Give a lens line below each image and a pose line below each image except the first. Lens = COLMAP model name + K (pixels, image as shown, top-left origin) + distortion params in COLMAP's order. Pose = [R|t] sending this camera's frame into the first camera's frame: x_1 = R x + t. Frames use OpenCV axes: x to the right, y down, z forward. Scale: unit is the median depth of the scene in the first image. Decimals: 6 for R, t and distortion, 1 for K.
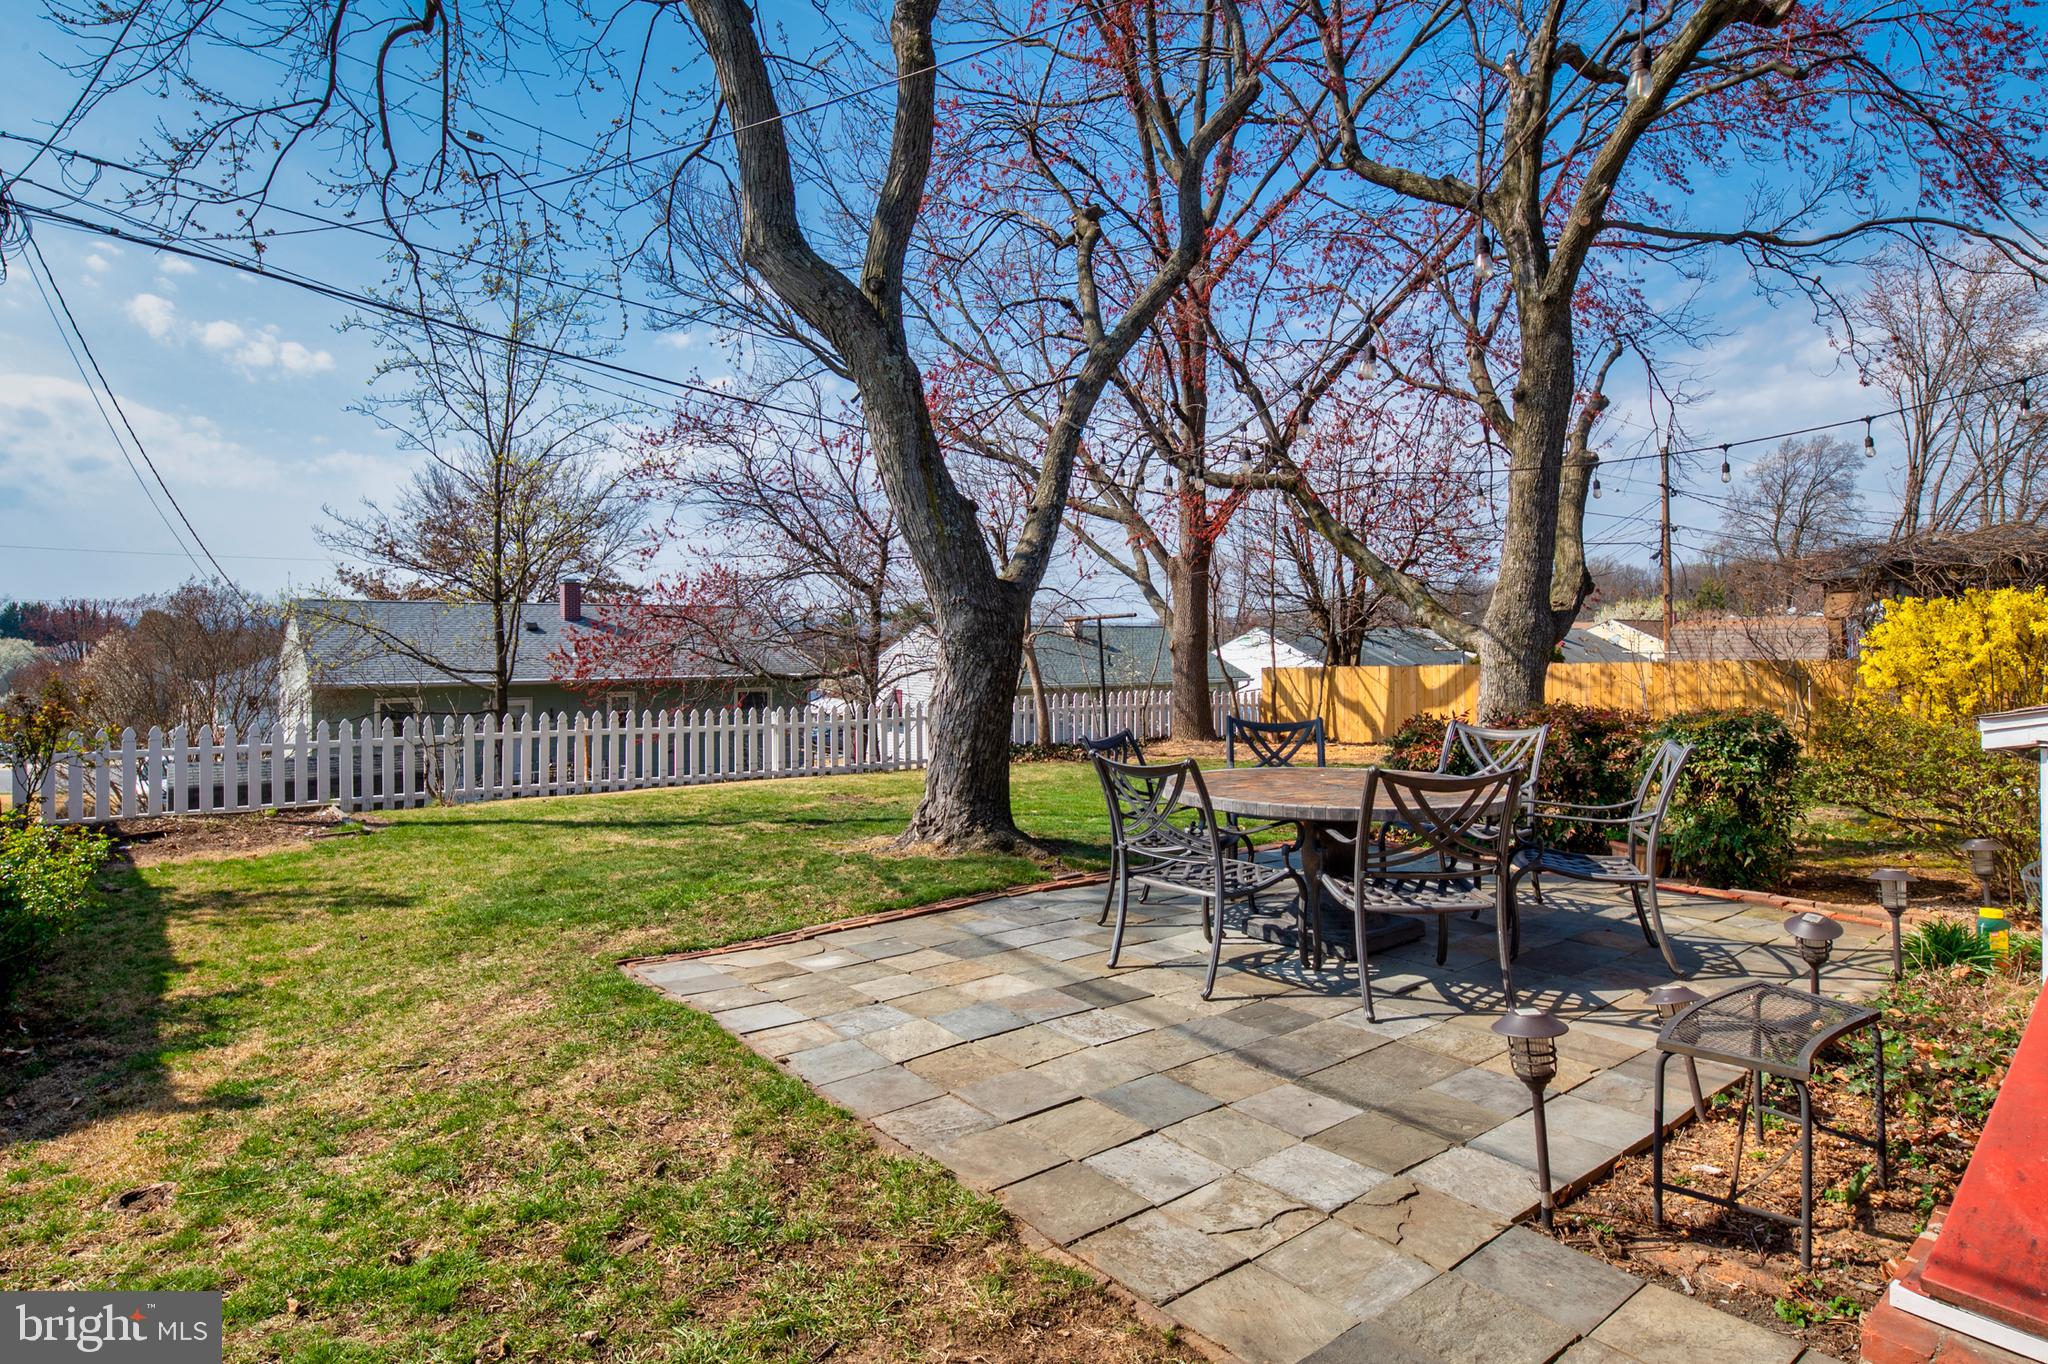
lens RADIAL K [[1121.6, 0, 1021.1], [0, 1121.6, 682.8], [0, 0, 1]] dist [-0.005372, -0.000869]
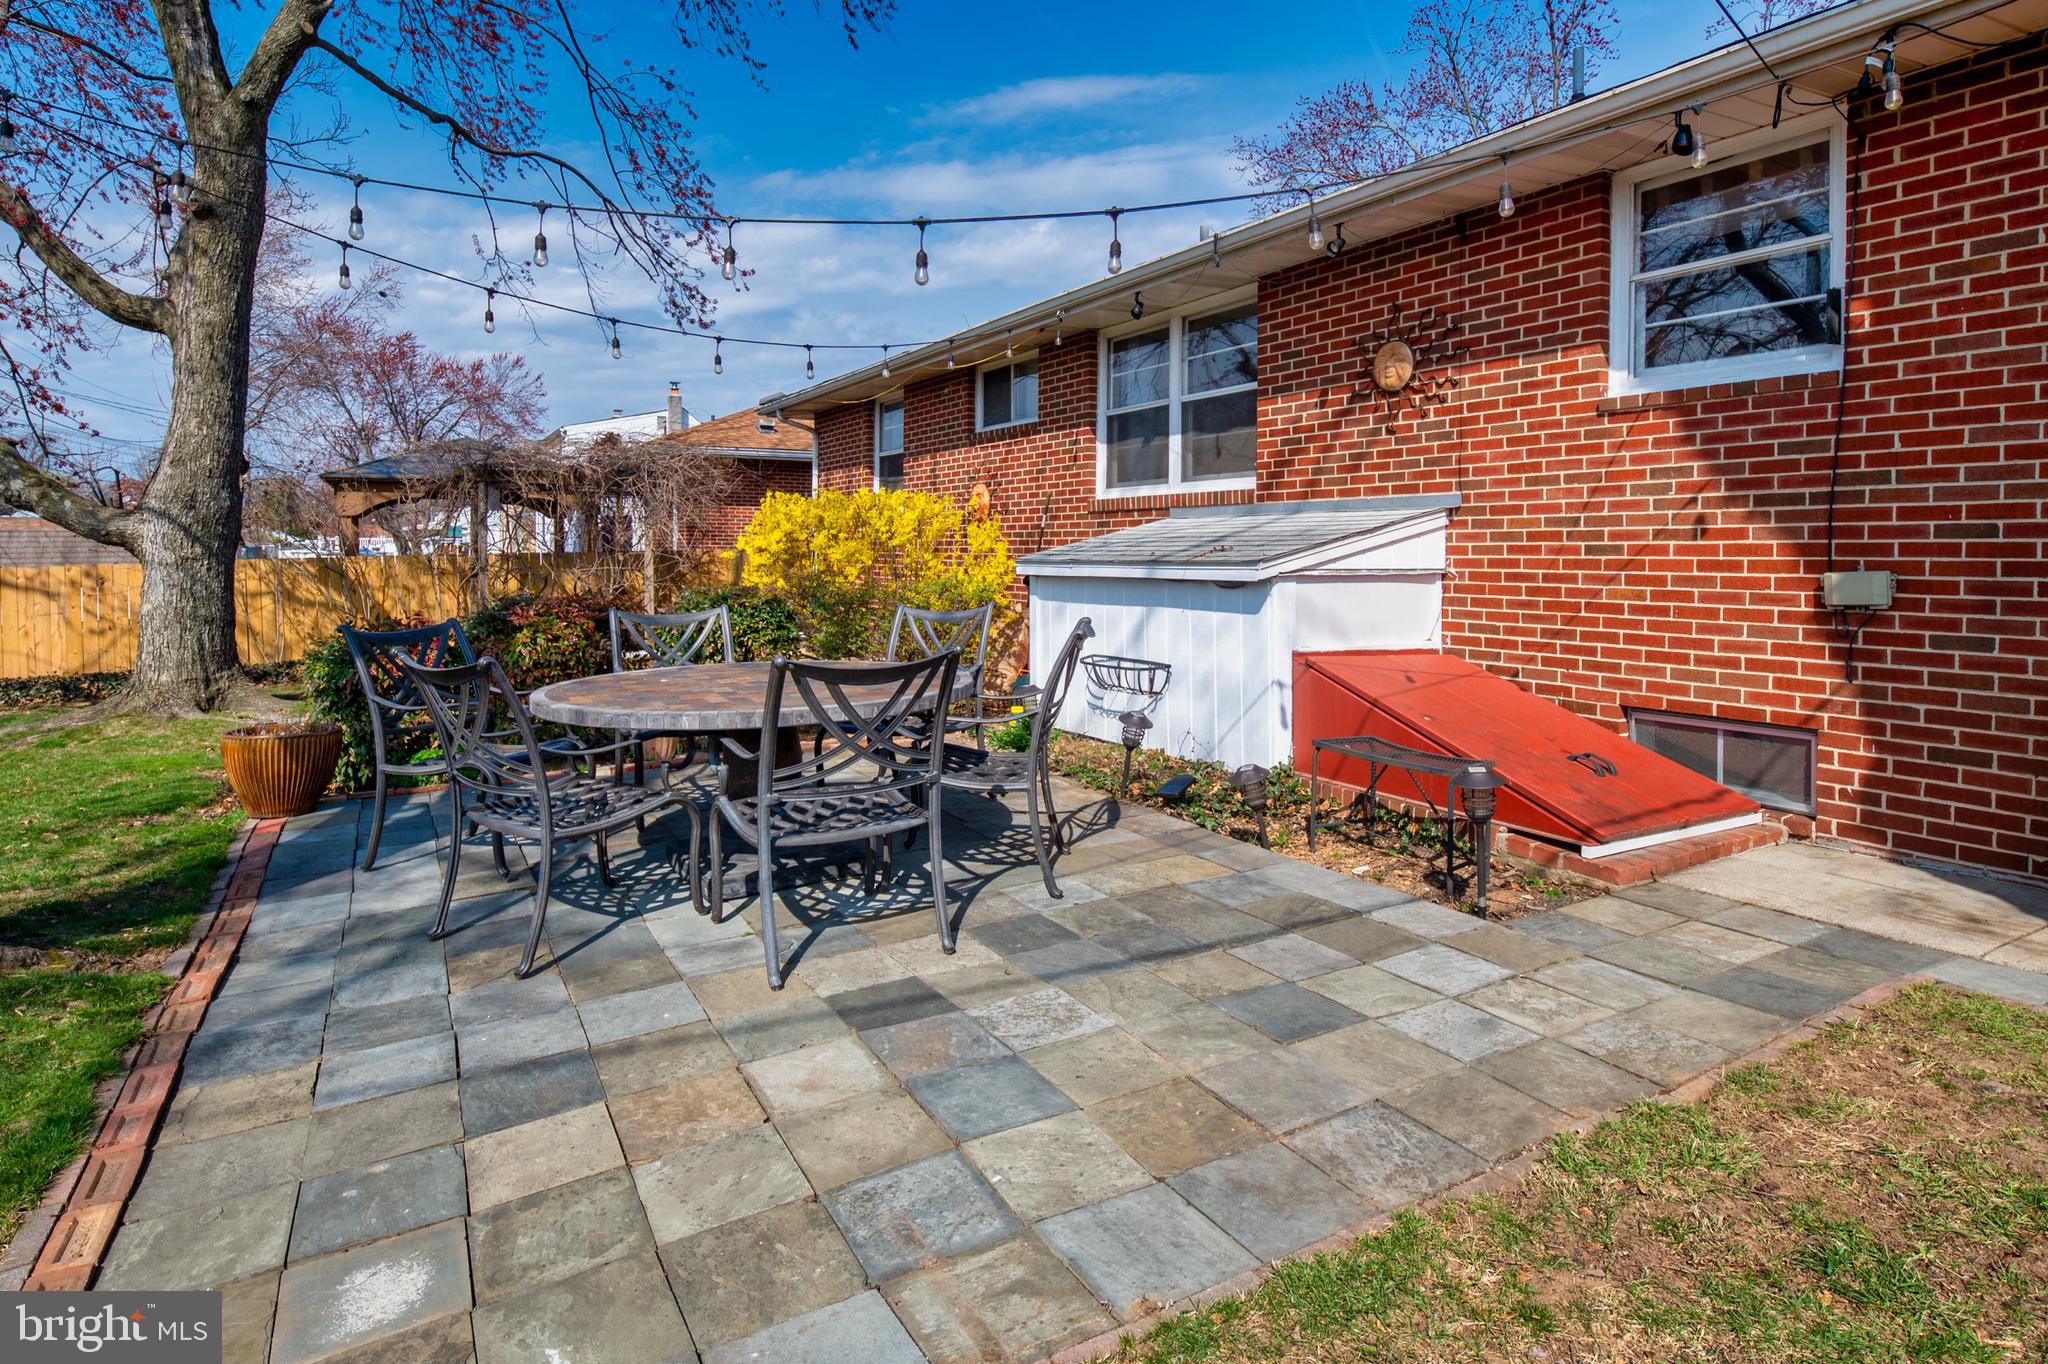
lens RADIAL K [[1057.3, 0, 1020.3], [0, 1057.3, 678.7], [0, 0, 1]] dist [0.005085, 0.000031]
pose [[0.138674, -0.115268, 0.983607, -0.509047], [0.030739, 0.993226, 0.112062, 0.002357], [-0.989861, 0.014695, 0.141278, 0.770576]]
